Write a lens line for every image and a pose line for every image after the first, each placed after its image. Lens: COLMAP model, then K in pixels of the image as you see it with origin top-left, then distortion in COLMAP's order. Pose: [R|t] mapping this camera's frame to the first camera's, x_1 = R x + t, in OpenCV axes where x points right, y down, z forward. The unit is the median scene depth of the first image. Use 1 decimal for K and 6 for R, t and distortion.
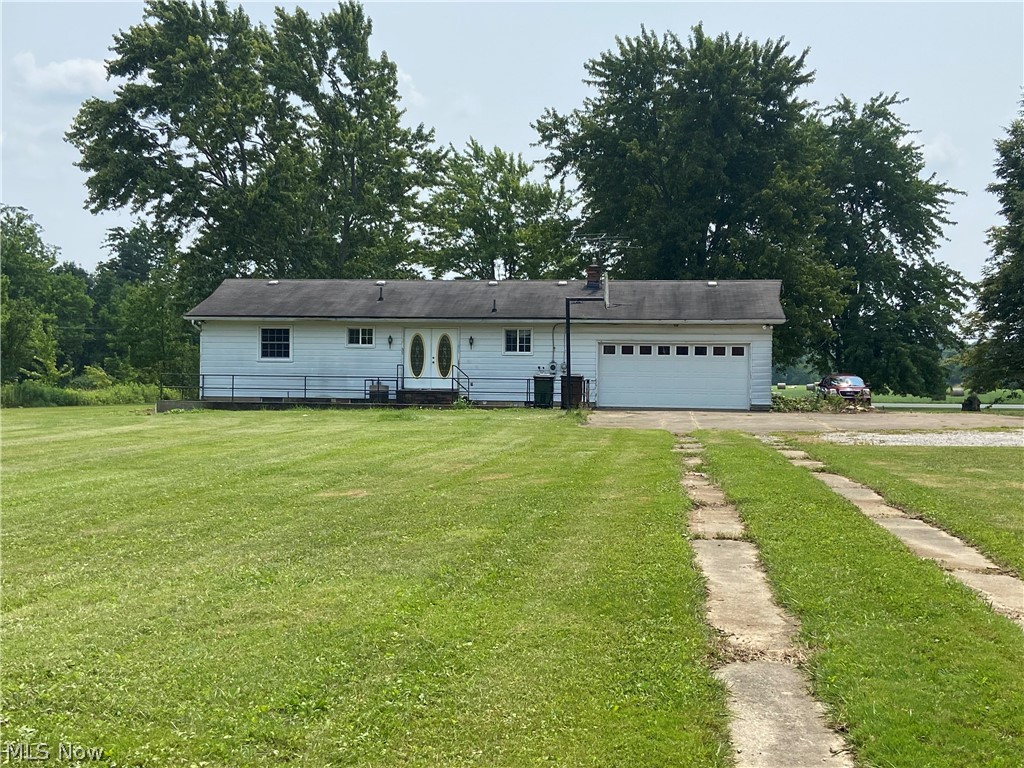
lens RADIAL K [[1214.0, 0, 491.0], [0, 1214.0, 382.7], [0, 0, 1]] dist [0.057588, -0.042740]
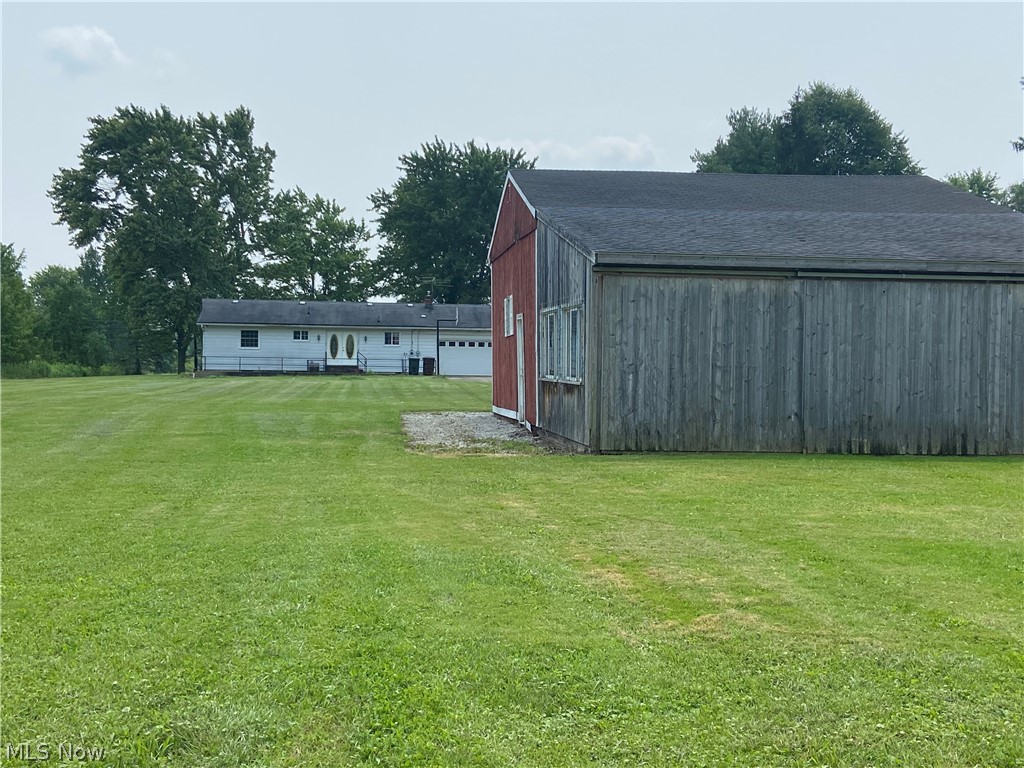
lens RADIAL K [[1223.2, 0, 513.2], [0, 1223.2, 323.3], [0, 0, 1]] dist [0.077542, 0.005483]
pose [[0.966107, 0.010802, 0.257915, -0.198580], [-0.001643, 0.999361, -0.035702, 0.005387], [-0.258136, 0.034068, 0.965508, -0.583194]]
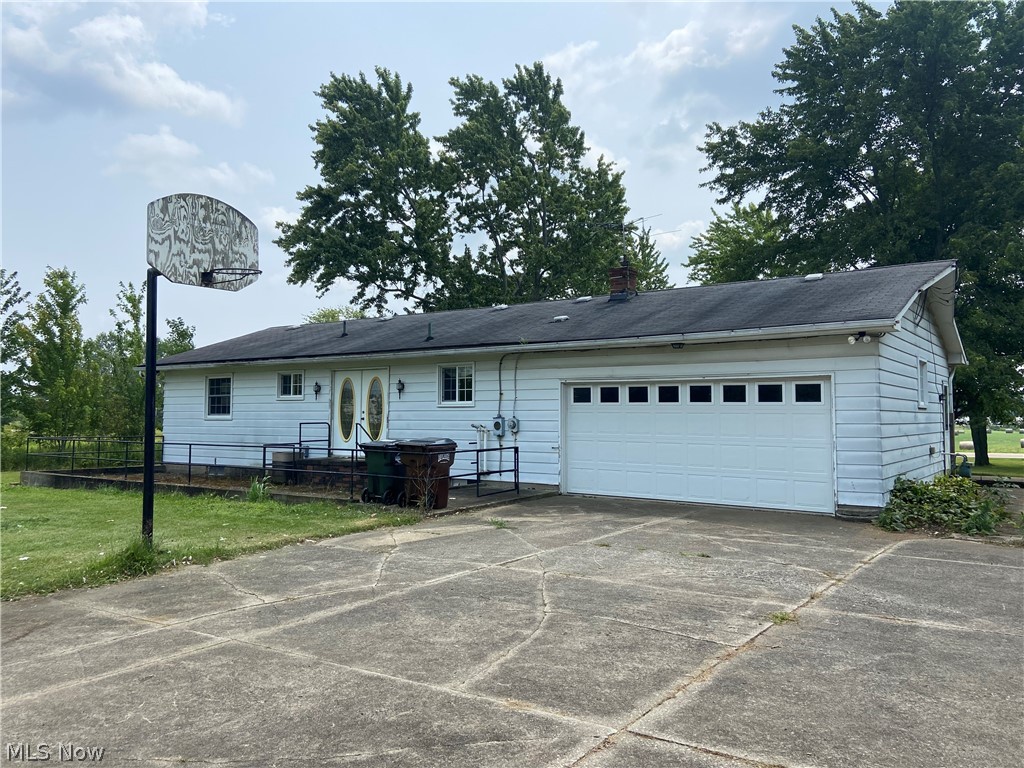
lens RADIAL K [[756.3, 0, 513.6], [0, 756.3, 369.9], [0, 0, 1]] dist [0.145794, -0.152911]
pose [[0.890826, -0.036457, -0.452880, 0.169380], [0.003396, 0.997282, -0.073601, -0.008996], [0.454333, 0.064028, 0.888528, 0.476189]]
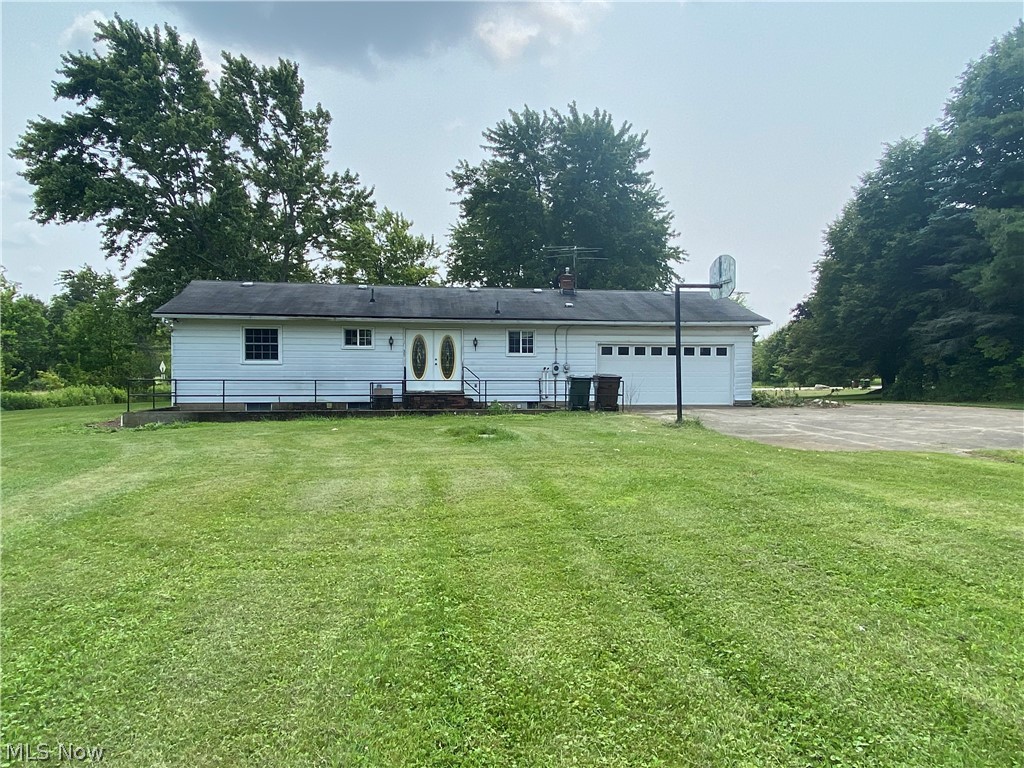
lens RADIAL K [[663.3, 0, 512.0], [0, 663.3, 384.0], [0, 0, 1]] dist [0.067284, -0.085658]
pose [[0.959872, -0.014592, 0.280059, -0.102734], [0.011693, 0.999859, 0.012020, -0.004617], [-0.280195, -0.008262, 0.959907, 0.341537]]
